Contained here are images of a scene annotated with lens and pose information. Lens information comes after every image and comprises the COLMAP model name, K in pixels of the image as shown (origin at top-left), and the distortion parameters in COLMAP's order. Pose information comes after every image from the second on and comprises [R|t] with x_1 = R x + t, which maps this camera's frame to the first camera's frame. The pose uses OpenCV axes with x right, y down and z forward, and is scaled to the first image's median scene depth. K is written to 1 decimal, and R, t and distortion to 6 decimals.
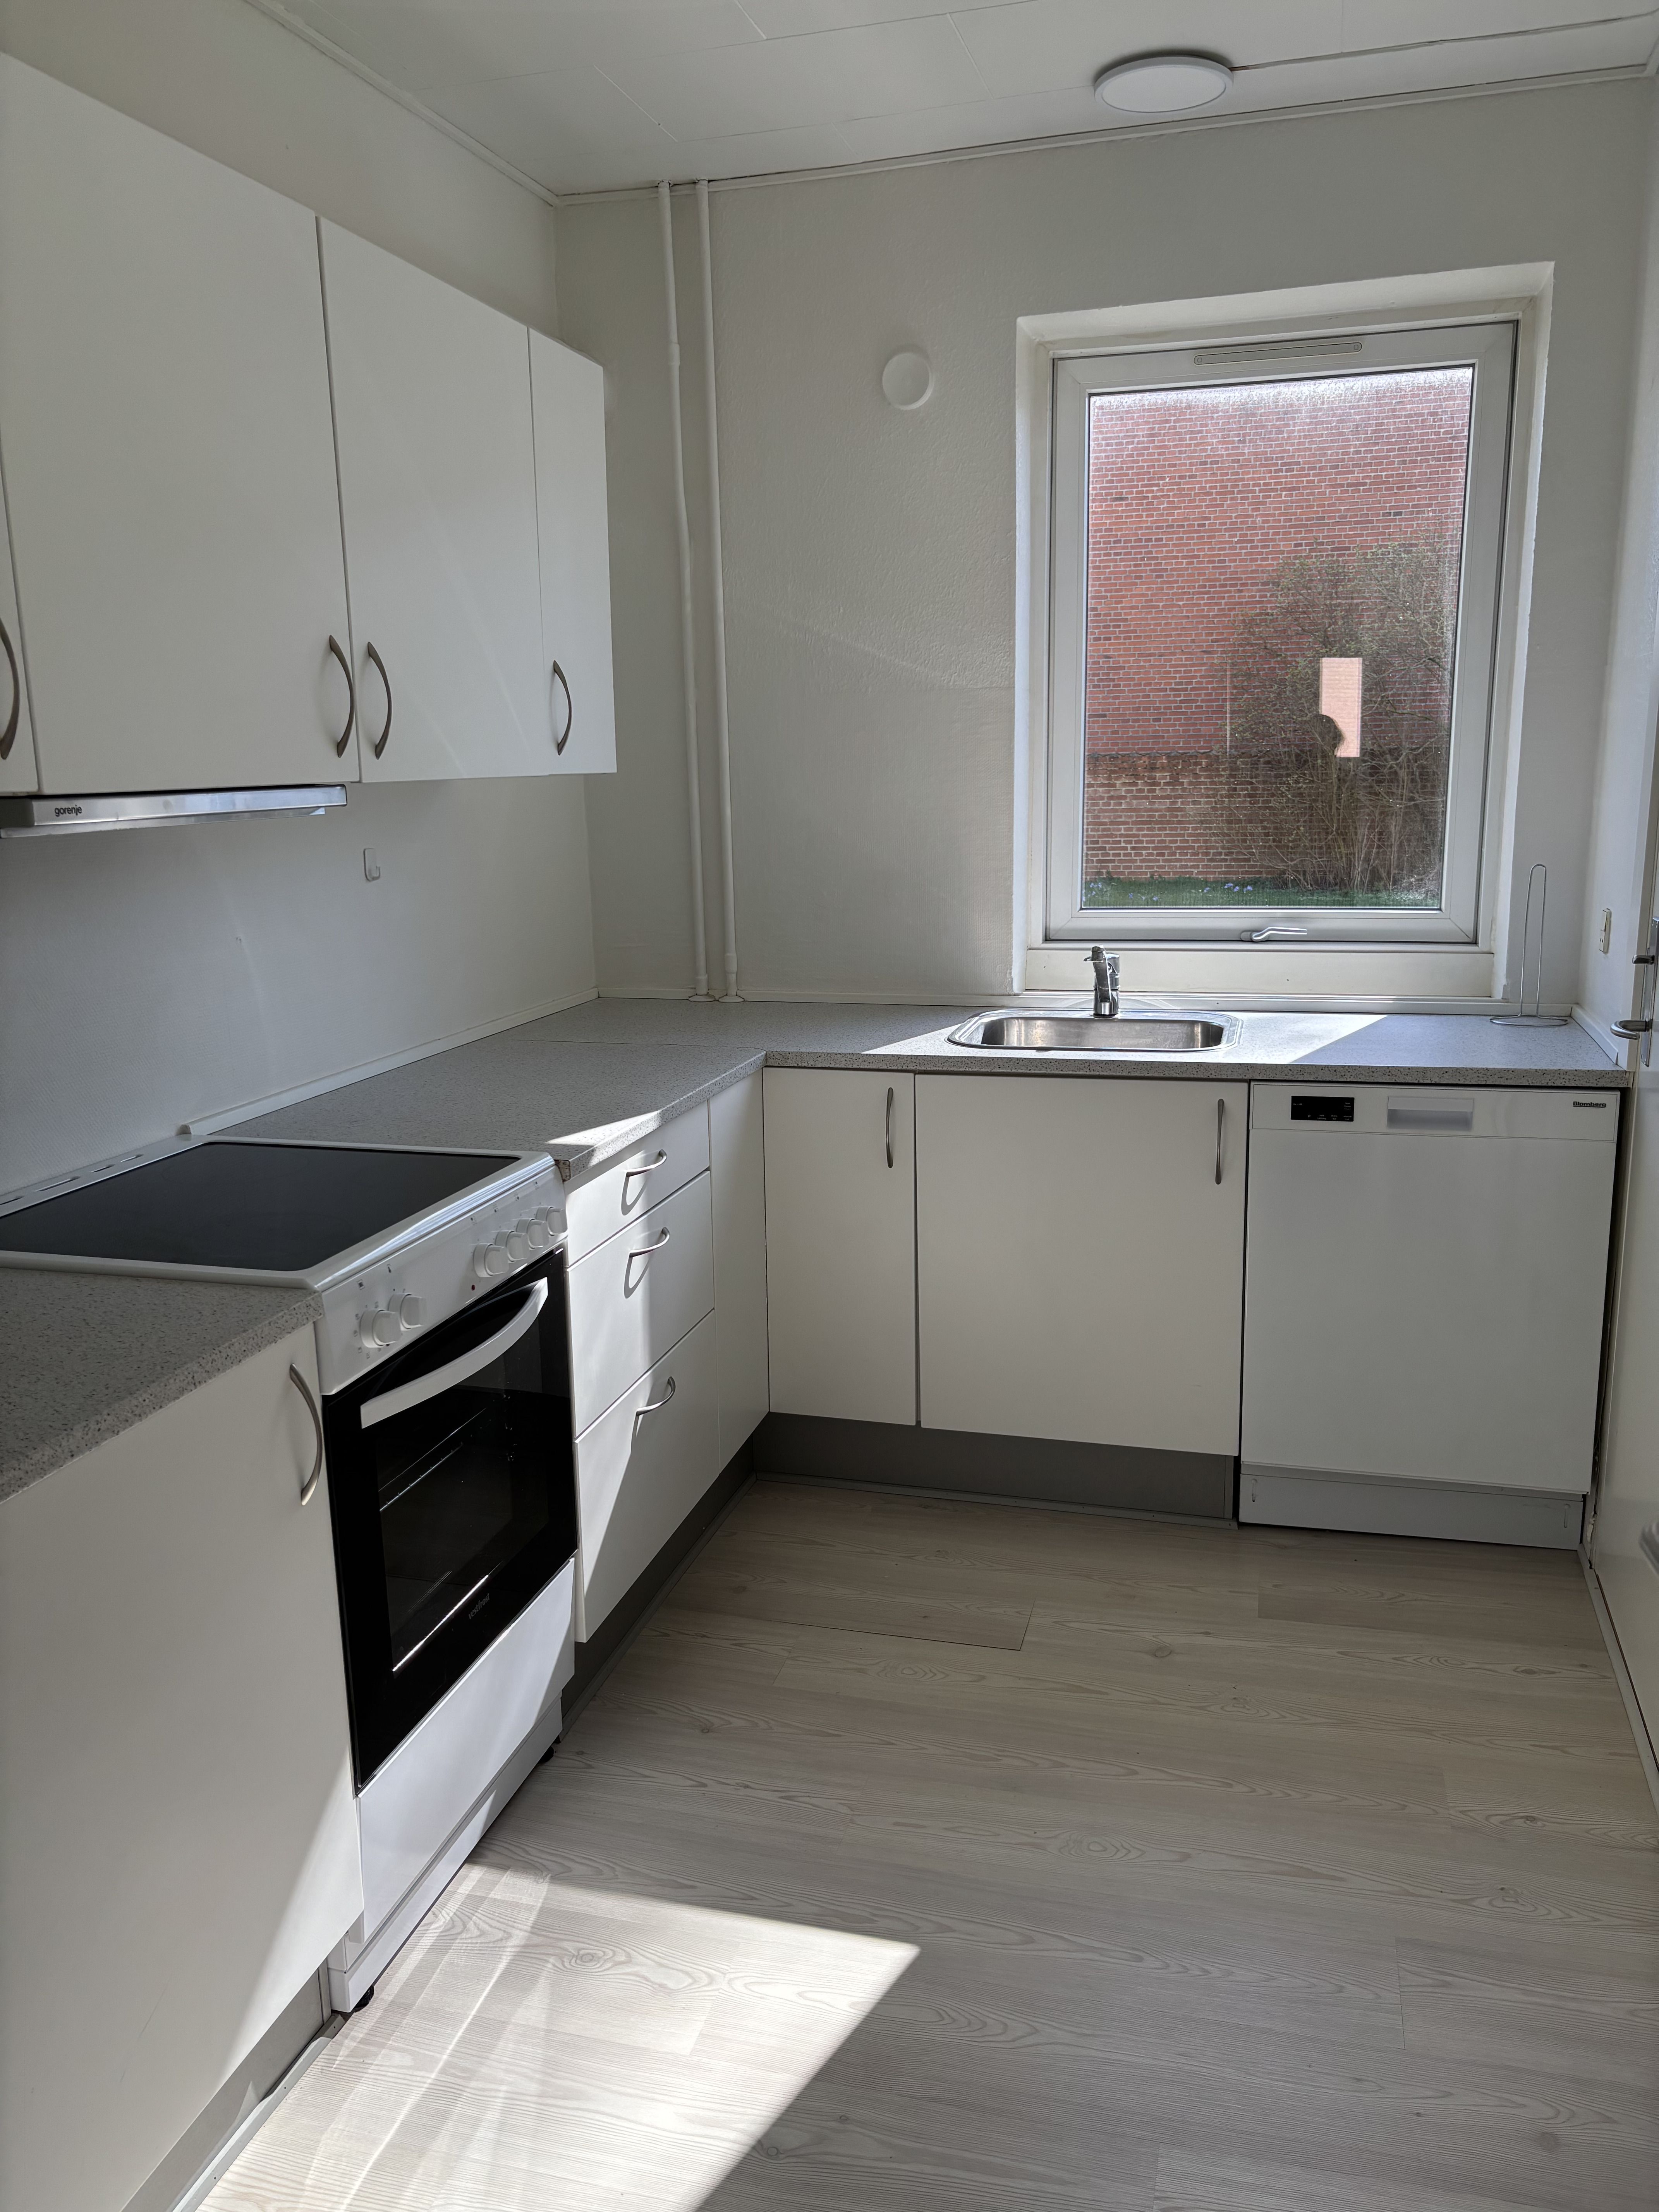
lens RADIAL K [[1663.7, 0, 835.1], [0, 1663.7, 1111.5], [0, 0, 1]] dist [0.013573, -0.002100]
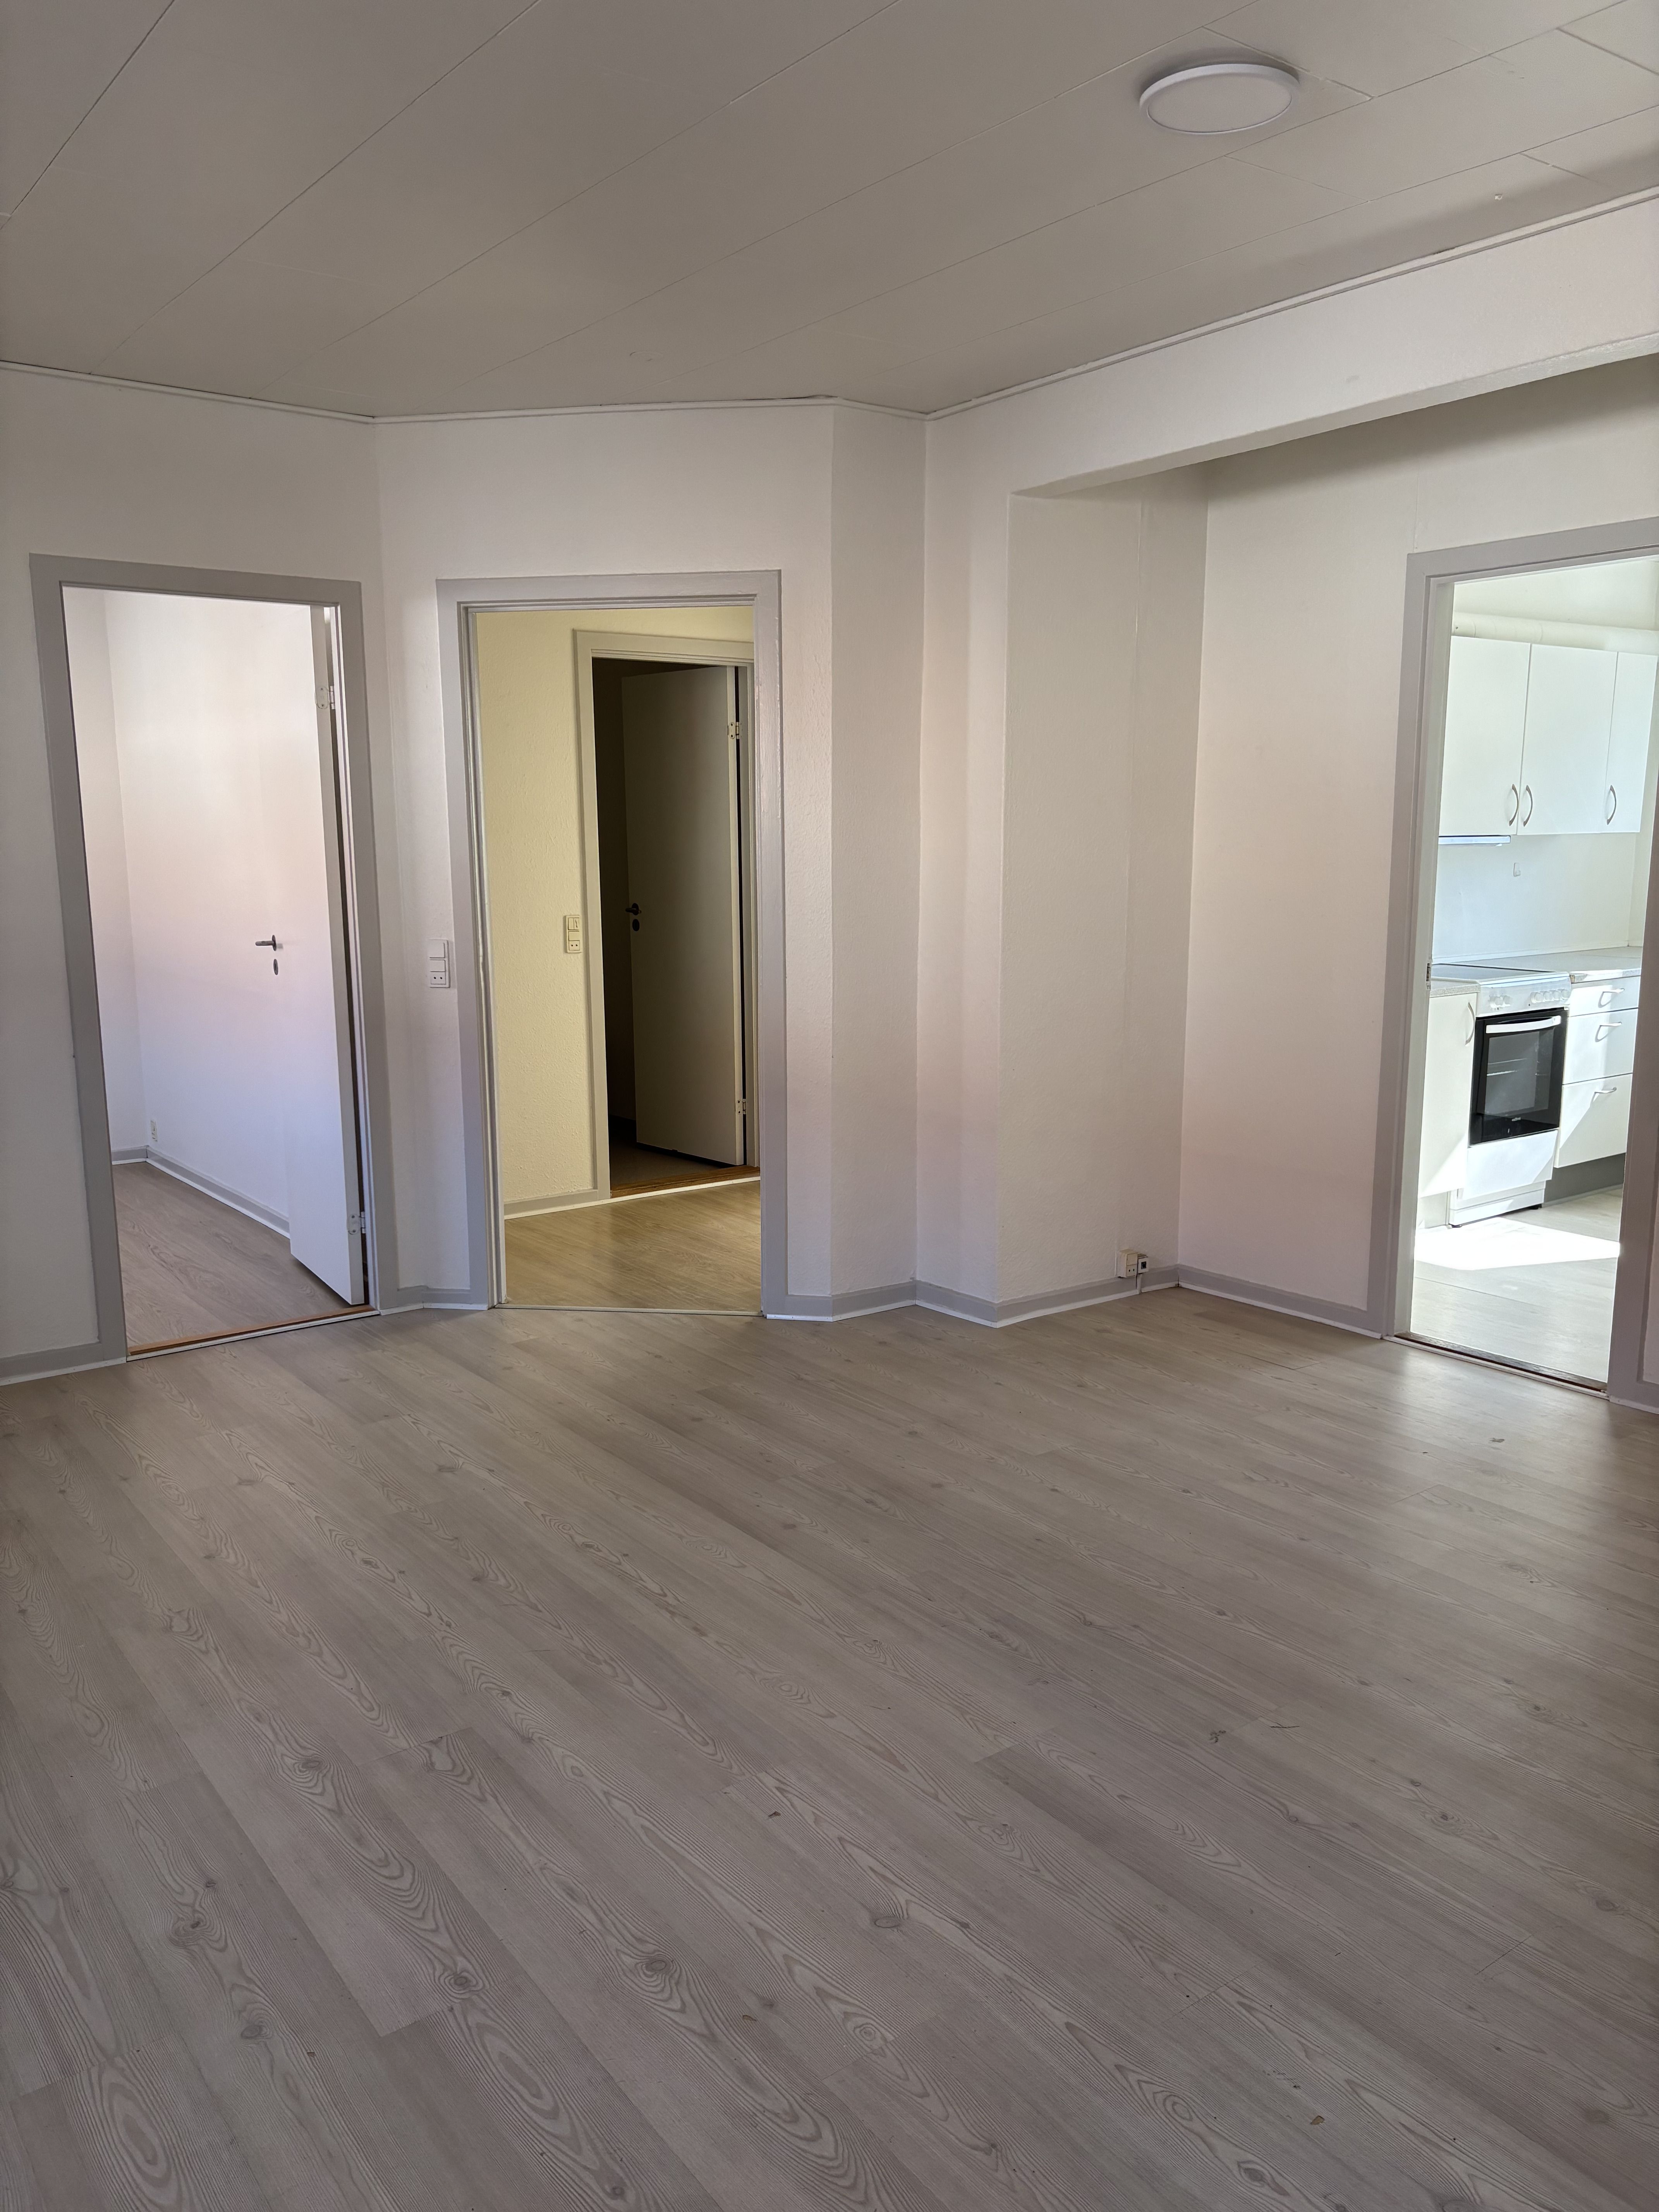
lens RADIAL K [[1663.7, 0, 827.4], [0, 1663.7, 1116.8], [0, 0, 1]] dist [0.013573, -0.002100]
pose [[0.788521, 0.124053, -0.602367, 0.556377], [-0.140734, 0.989853, 0.019627, 0.384557], [0.598690, 0.069297, 0.797978, -1.921341]]
